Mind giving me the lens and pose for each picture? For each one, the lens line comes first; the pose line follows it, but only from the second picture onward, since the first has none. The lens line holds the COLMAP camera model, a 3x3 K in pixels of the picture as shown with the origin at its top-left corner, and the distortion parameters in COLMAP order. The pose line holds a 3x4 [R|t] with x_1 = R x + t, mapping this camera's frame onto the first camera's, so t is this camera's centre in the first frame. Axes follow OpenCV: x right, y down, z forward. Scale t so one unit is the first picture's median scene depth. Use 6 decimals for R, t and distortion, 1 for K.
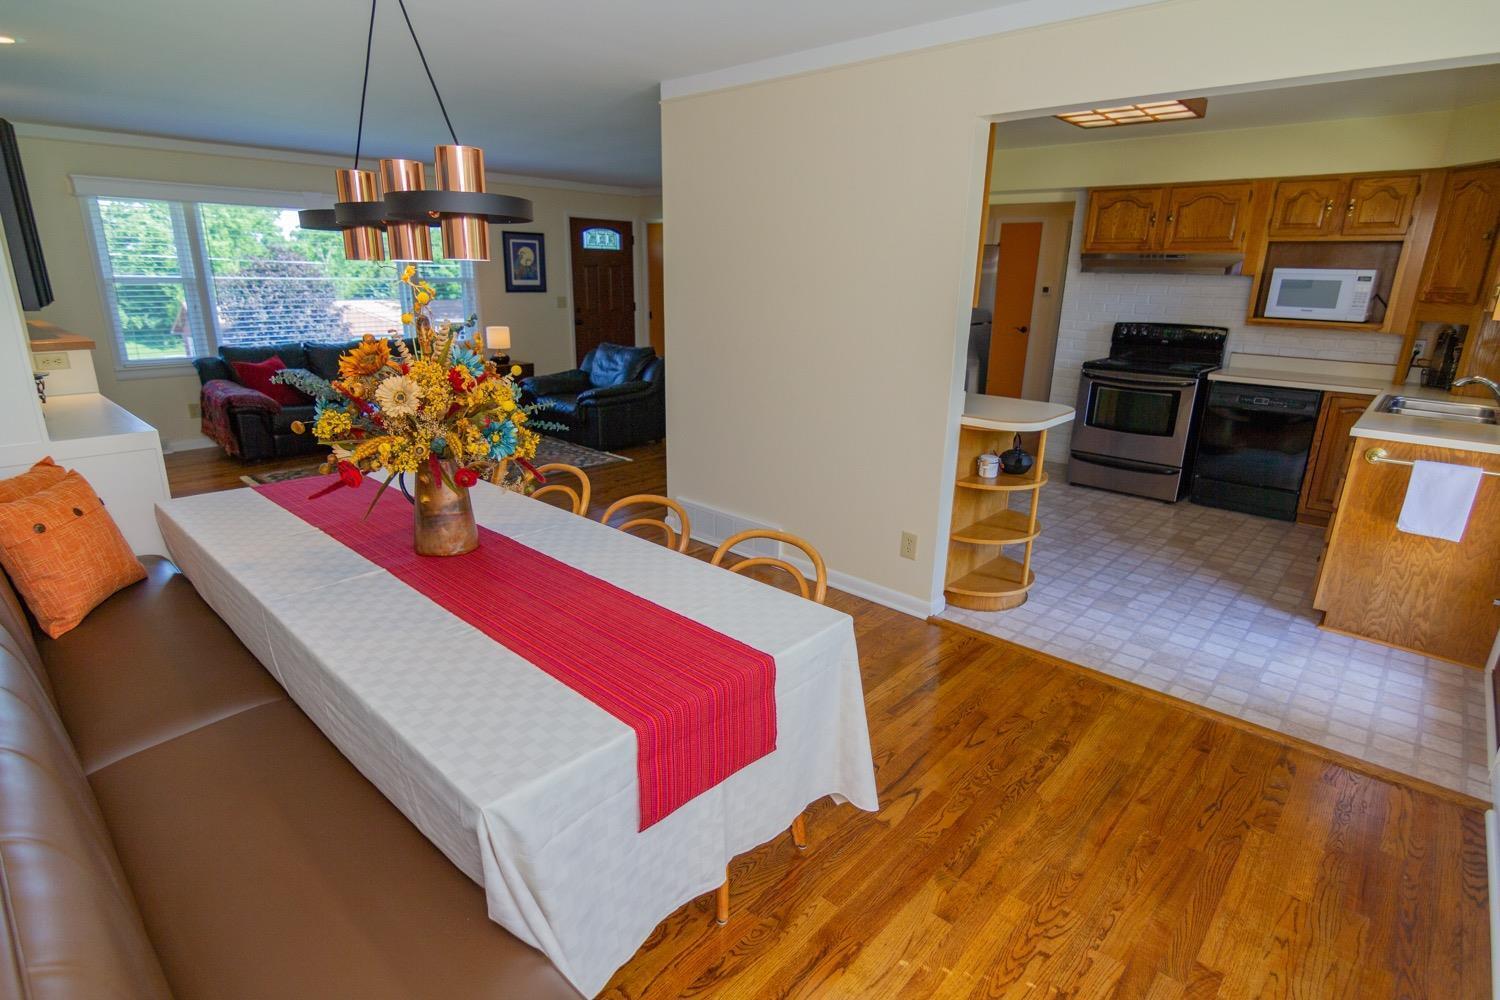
lens RADIAL K [[756.0, 0, 750.2], [0, 756.0, 503.9], [0, 0, 1]] dist [-0.009301, -0.001694]
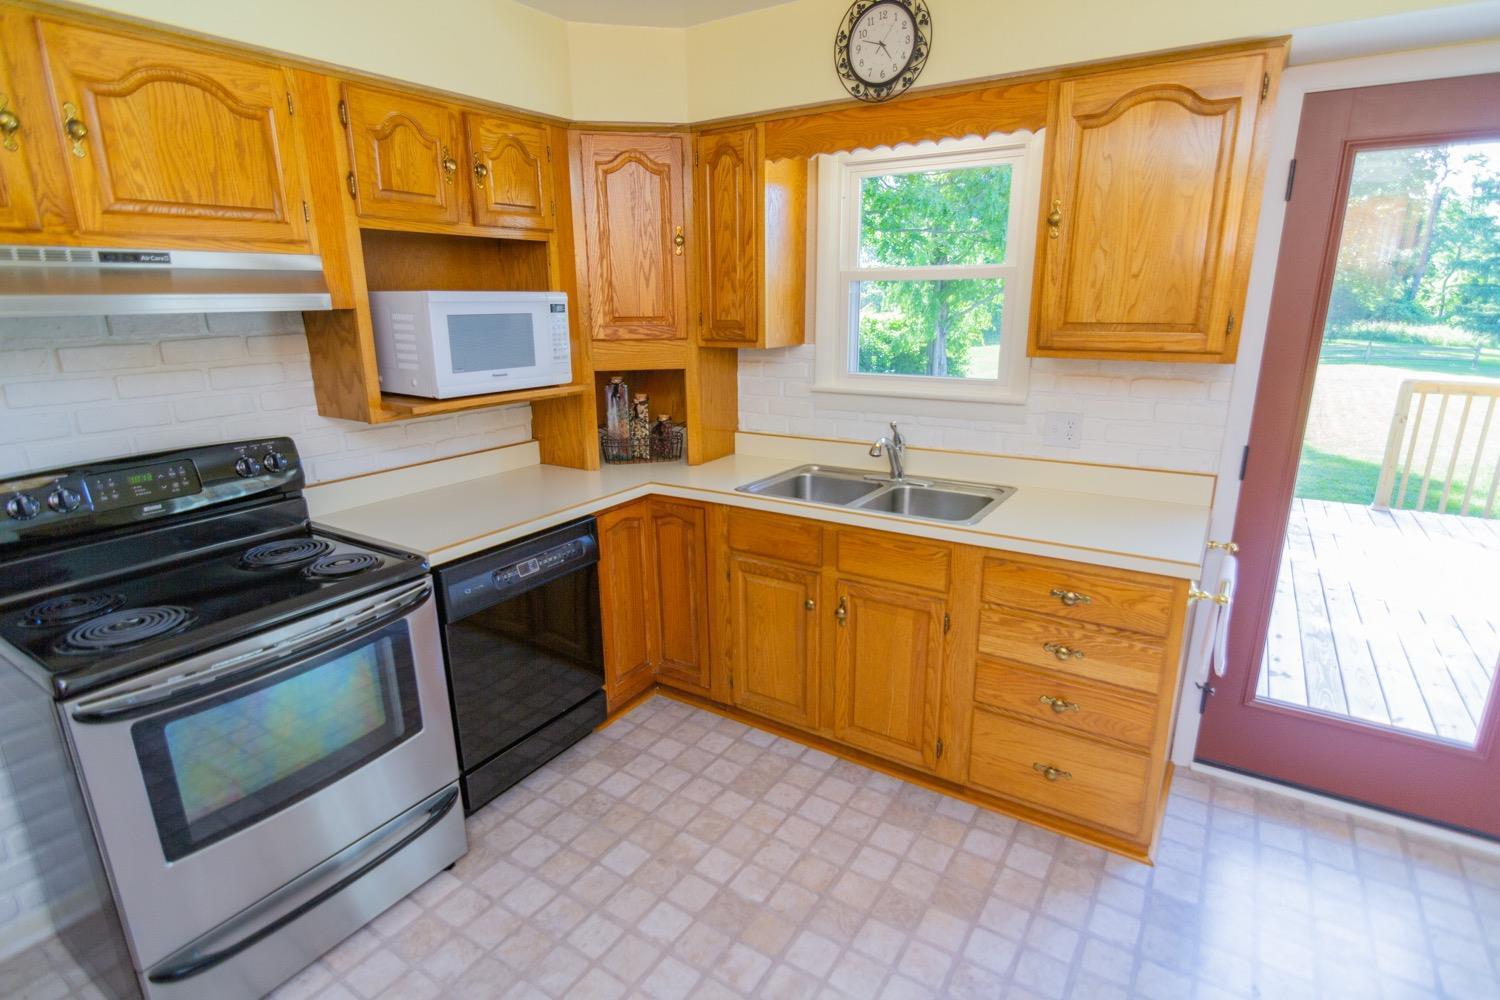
lens RADIAL K [[756.0, 0, 745.3], [0, 756.0, 504.9], [0, 0, 1]] dist [-0.009301, -0.001694]
pose [[-0.165042, -0.276496, 0.946737, 0.221217], [0.295403, 0.901977, 0.314921, -0.291500], [-0.941009, 0.331644, -0.067187, 0.917389]]
